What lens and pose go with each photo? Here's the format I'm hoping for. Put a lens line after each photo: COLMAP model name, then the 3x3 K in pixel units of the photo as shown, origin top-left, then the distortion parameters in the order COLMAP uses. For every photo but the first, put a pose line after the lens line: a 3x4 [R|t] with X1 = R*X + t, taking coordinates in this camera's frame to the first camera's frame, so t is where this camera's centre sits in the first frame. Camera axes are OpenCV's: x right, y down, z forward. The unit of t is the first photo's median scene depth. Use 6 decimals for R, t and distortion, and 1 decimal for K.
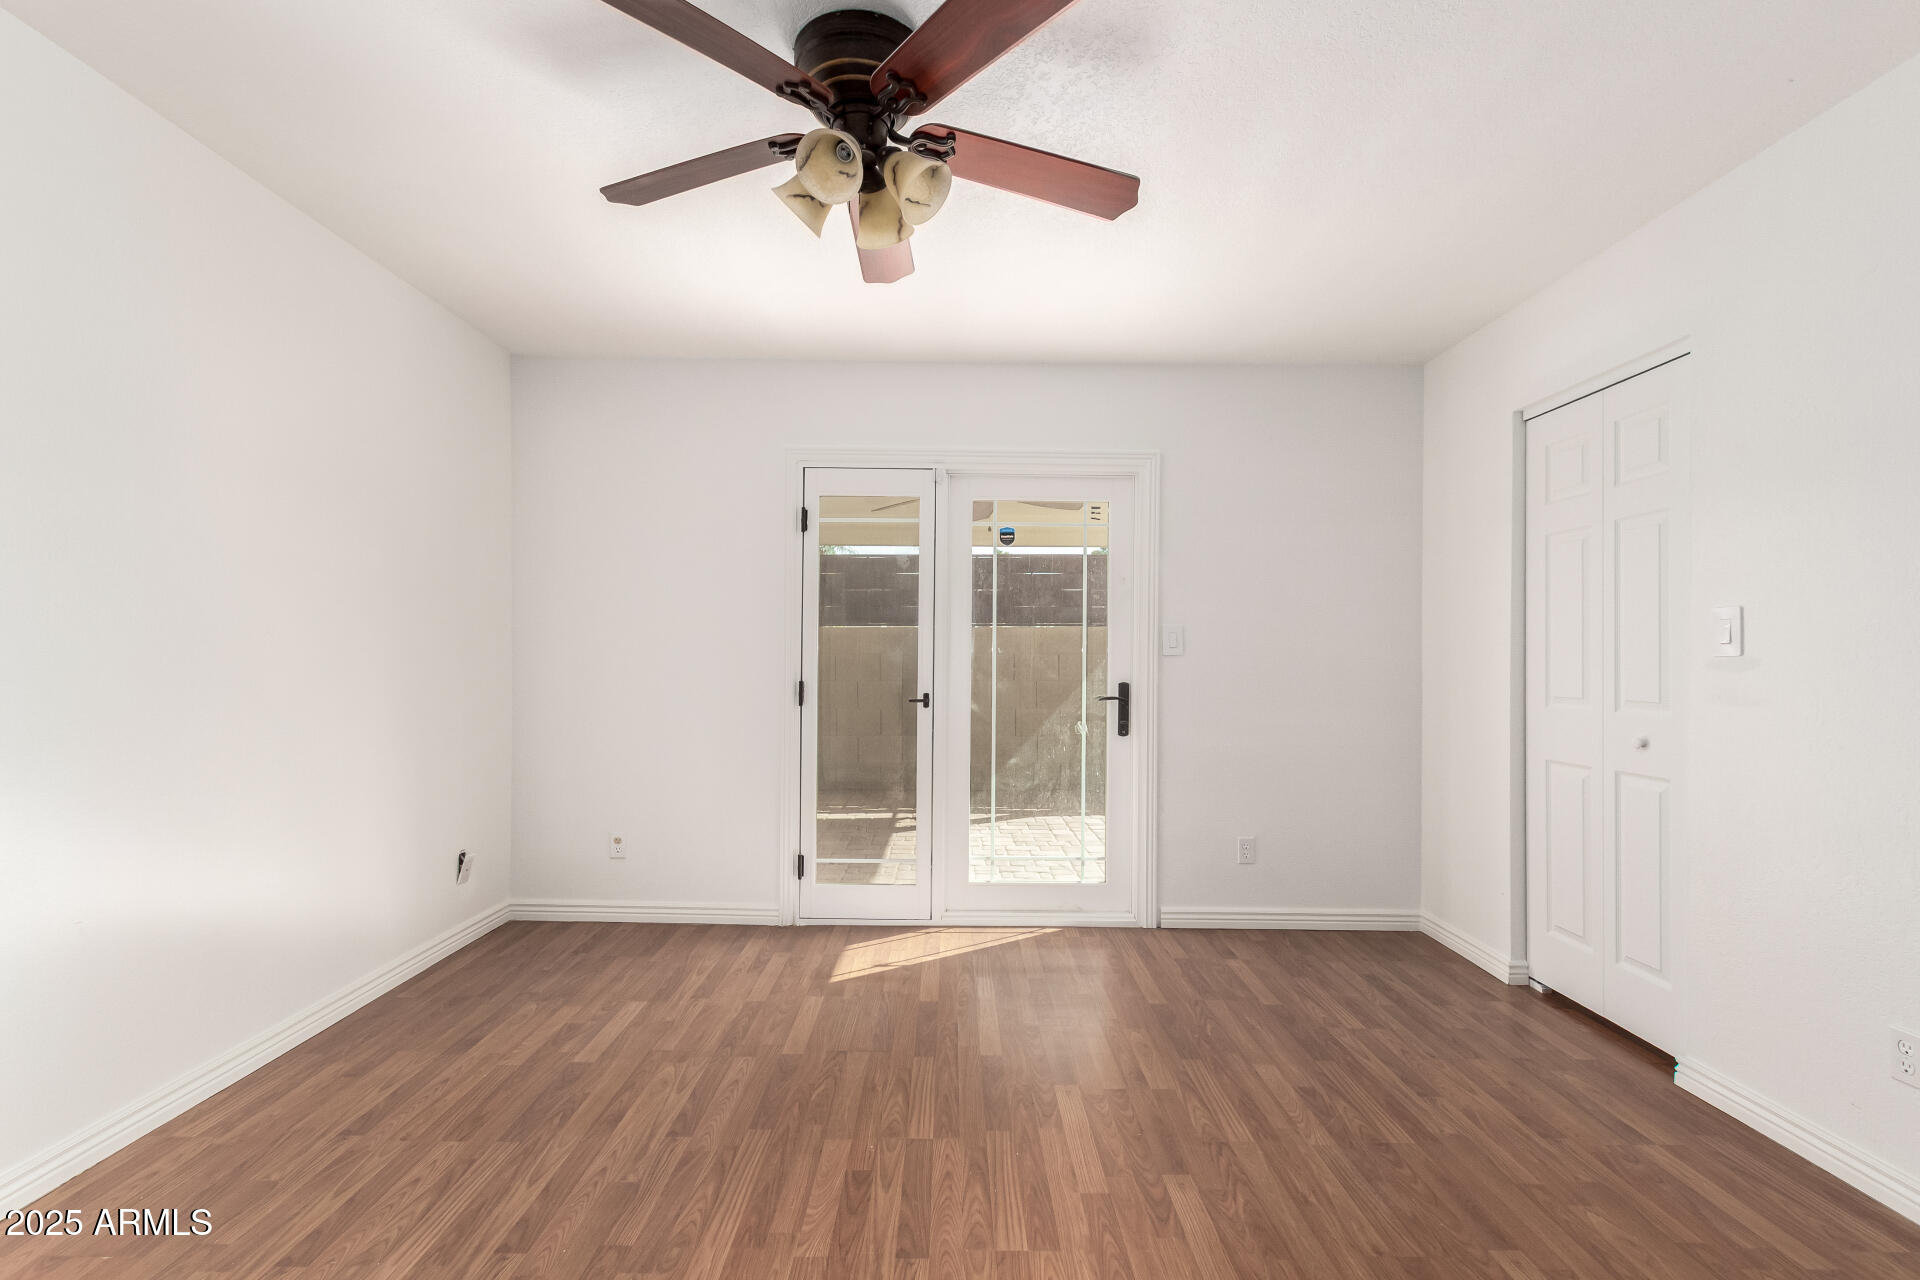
lens RADIAL K [[883.7, 0, 956.3], [0, 883.7, 648.7], [0, 0, 1]] dist [0.001459, -0.001337]
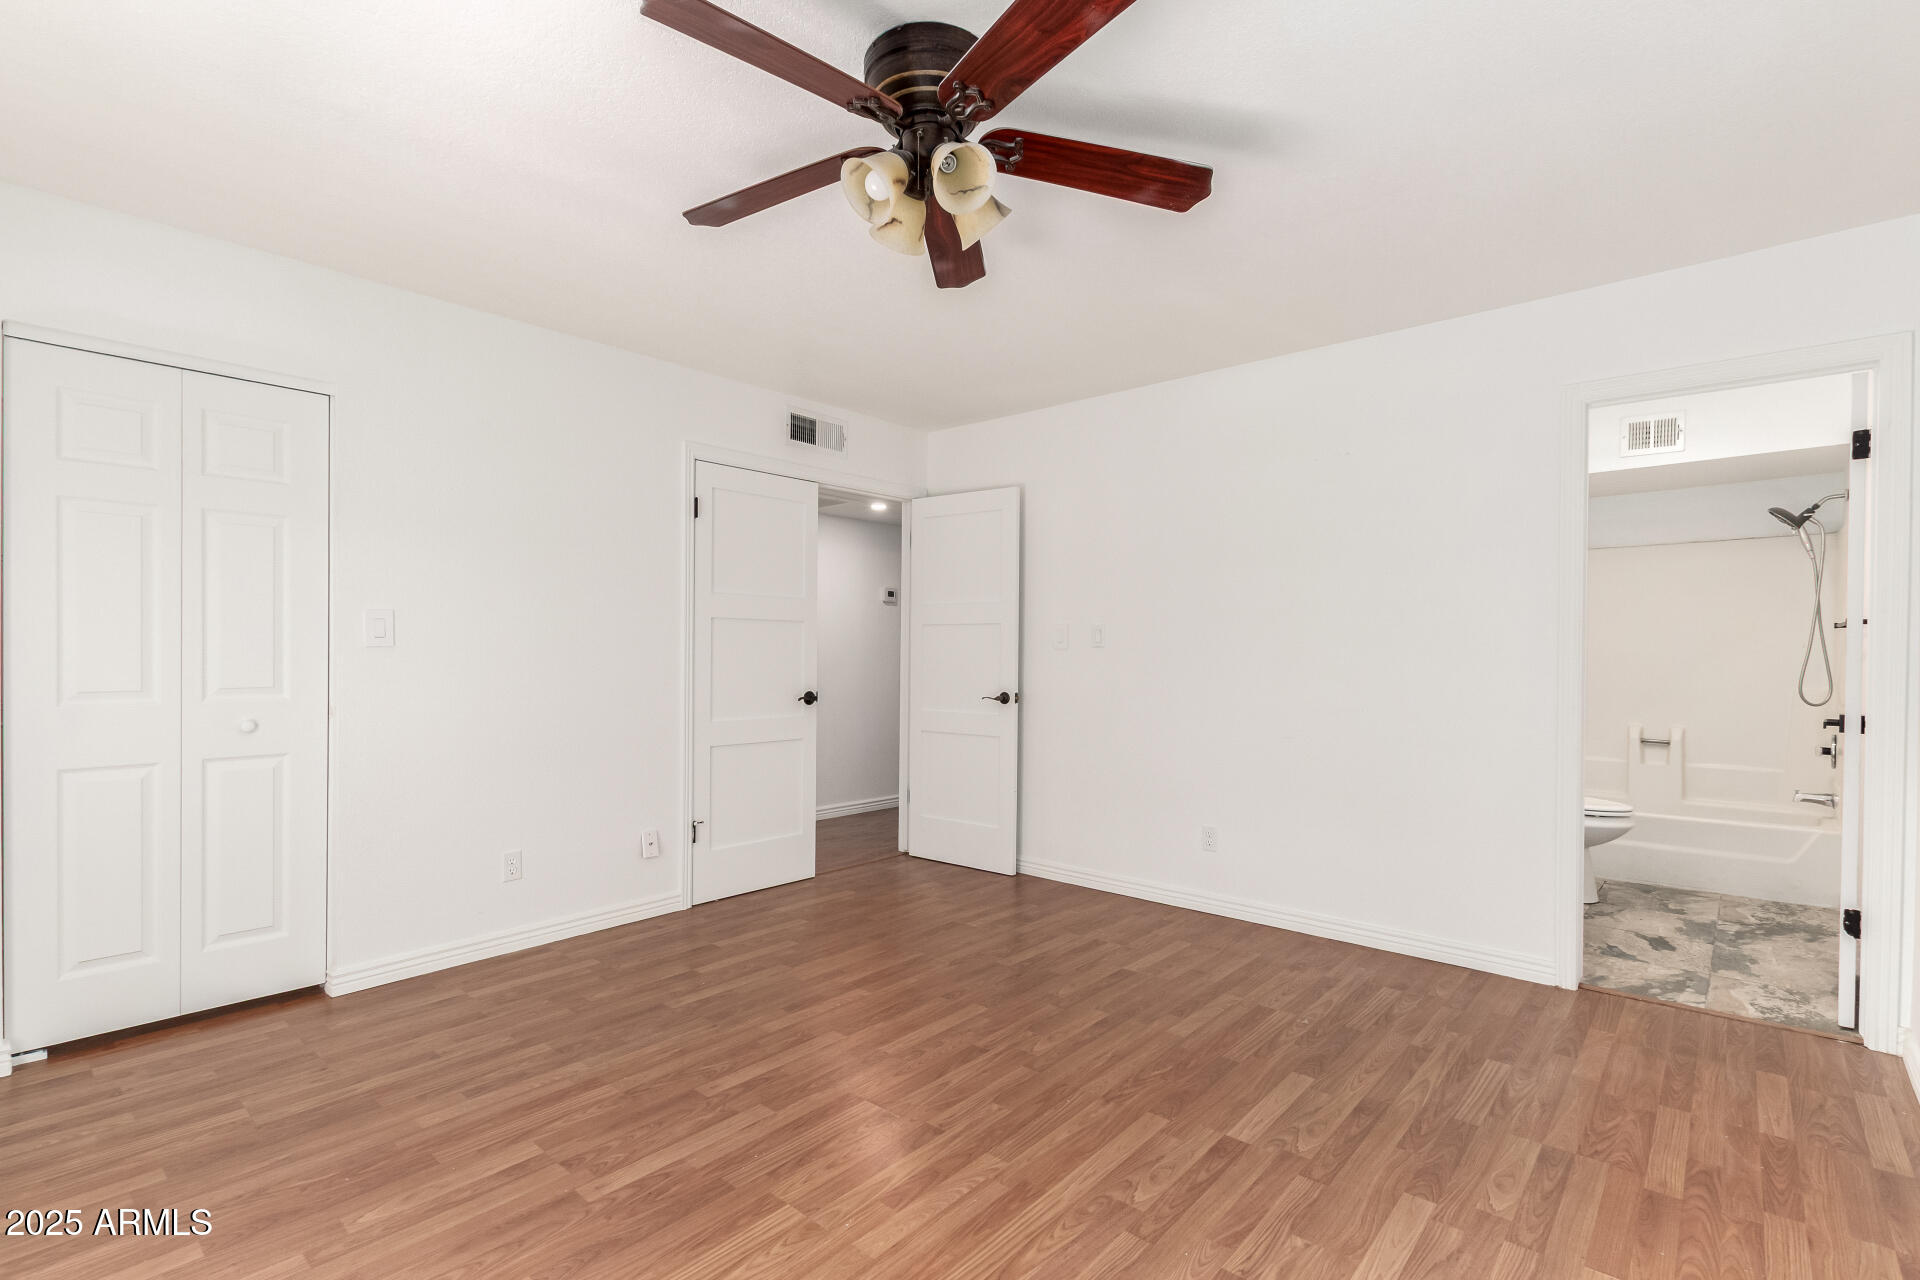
lens RADIAL K [[883.7, 0, 951.8], [0, 883.7, 652.5], [0, 0, 1]] dist [0.001459, -0.001337]
pose [[-0.742326, -0.013888, 0.669895, -0.430207], [-0.017061, 0.999853, 0.001822, 0.000214], [-0.669821, -0.010077, -0.742454, 0.913738]]
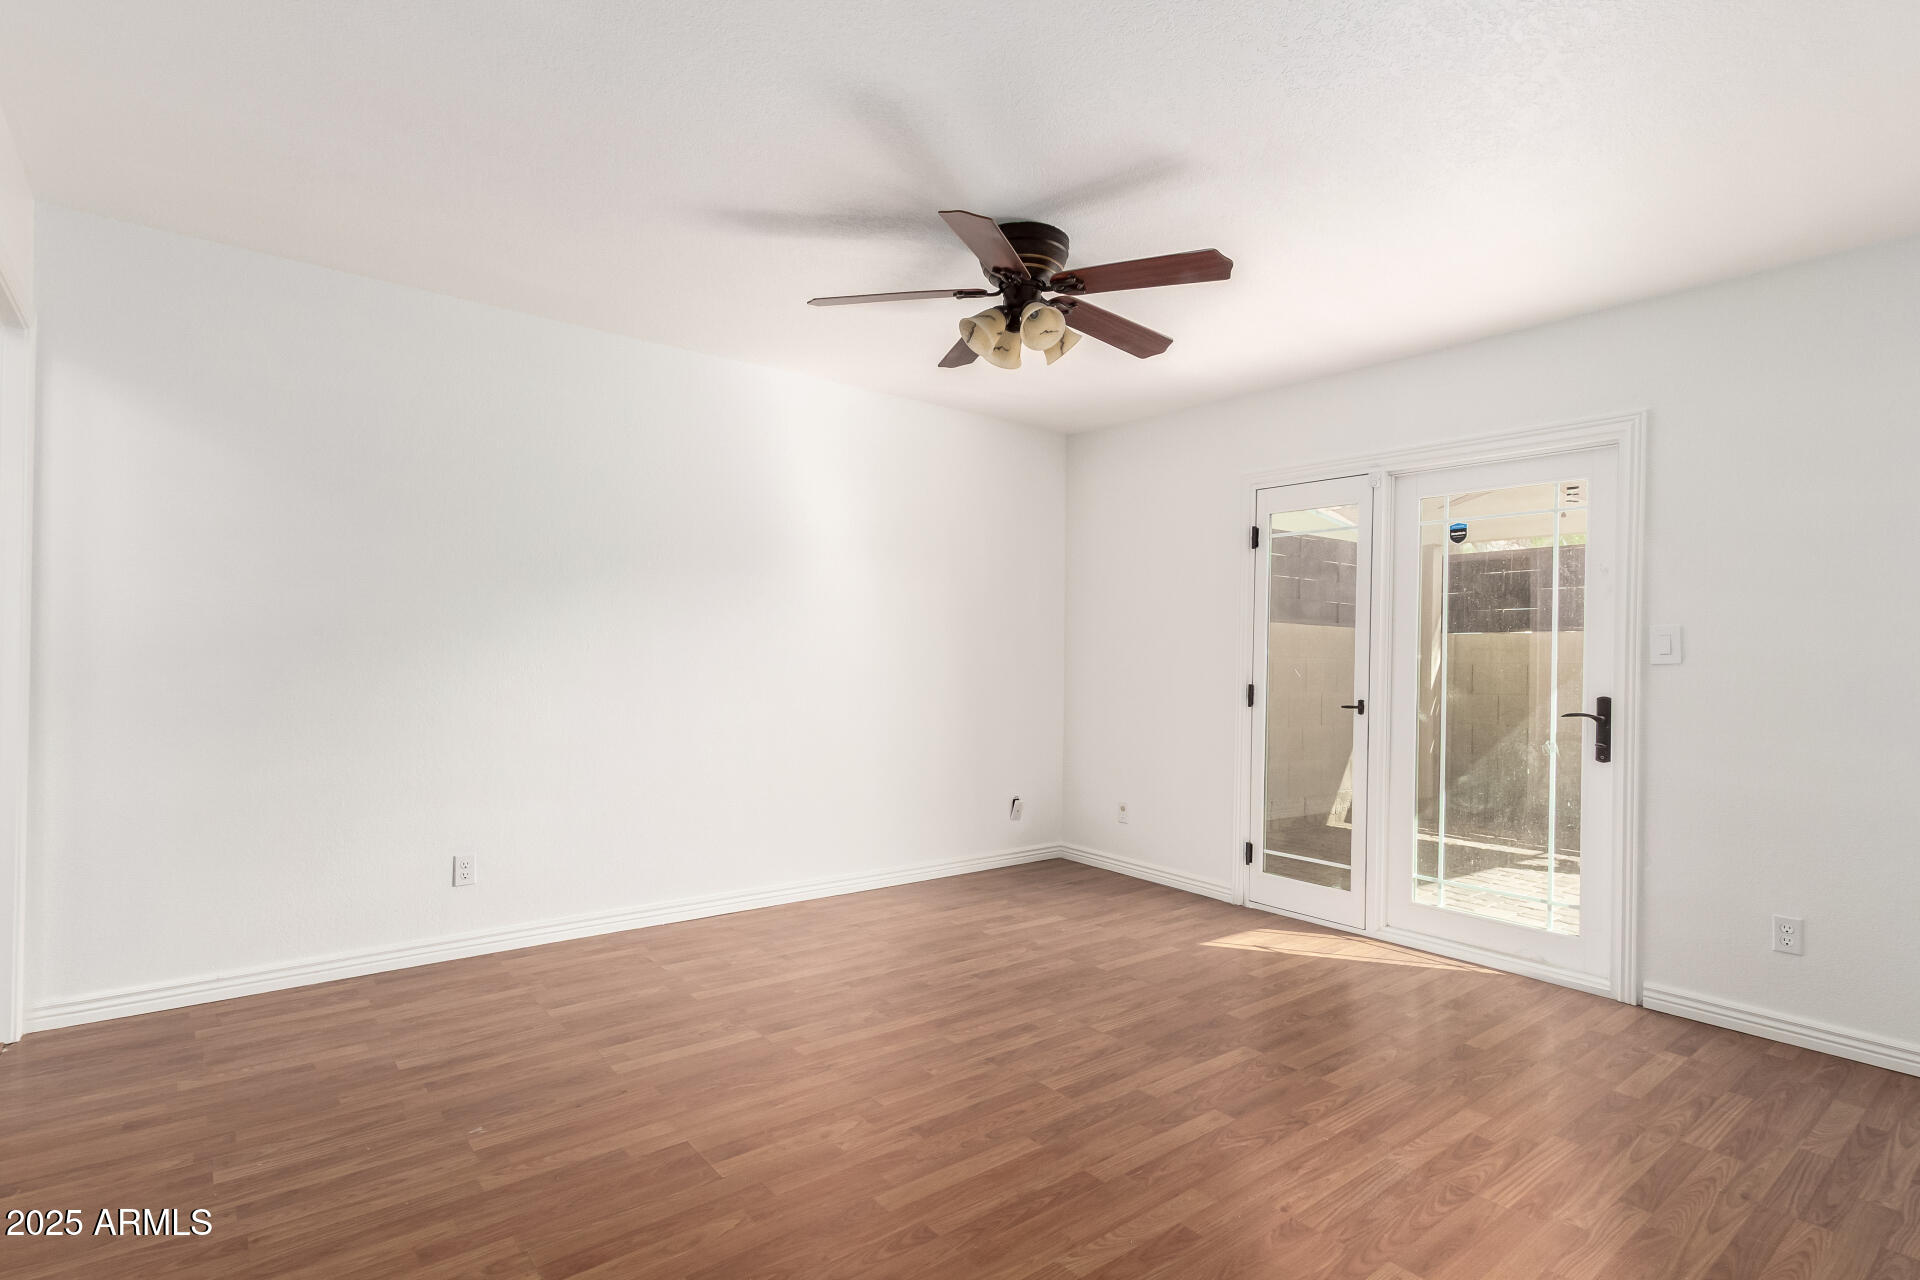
lens RADIAL K [[949.9, 0, 955.7], [0, 949.9, 641.2], [0, 0, 1]] dist [0.004301, -0.002440]
pose [[0.620776, -0.010229, -0.783921, 0.551238], [-0.005062, 0.999842, -0.017054, 0.004971], [0.783972, 0.014555, 0.620626, -0.022268]]
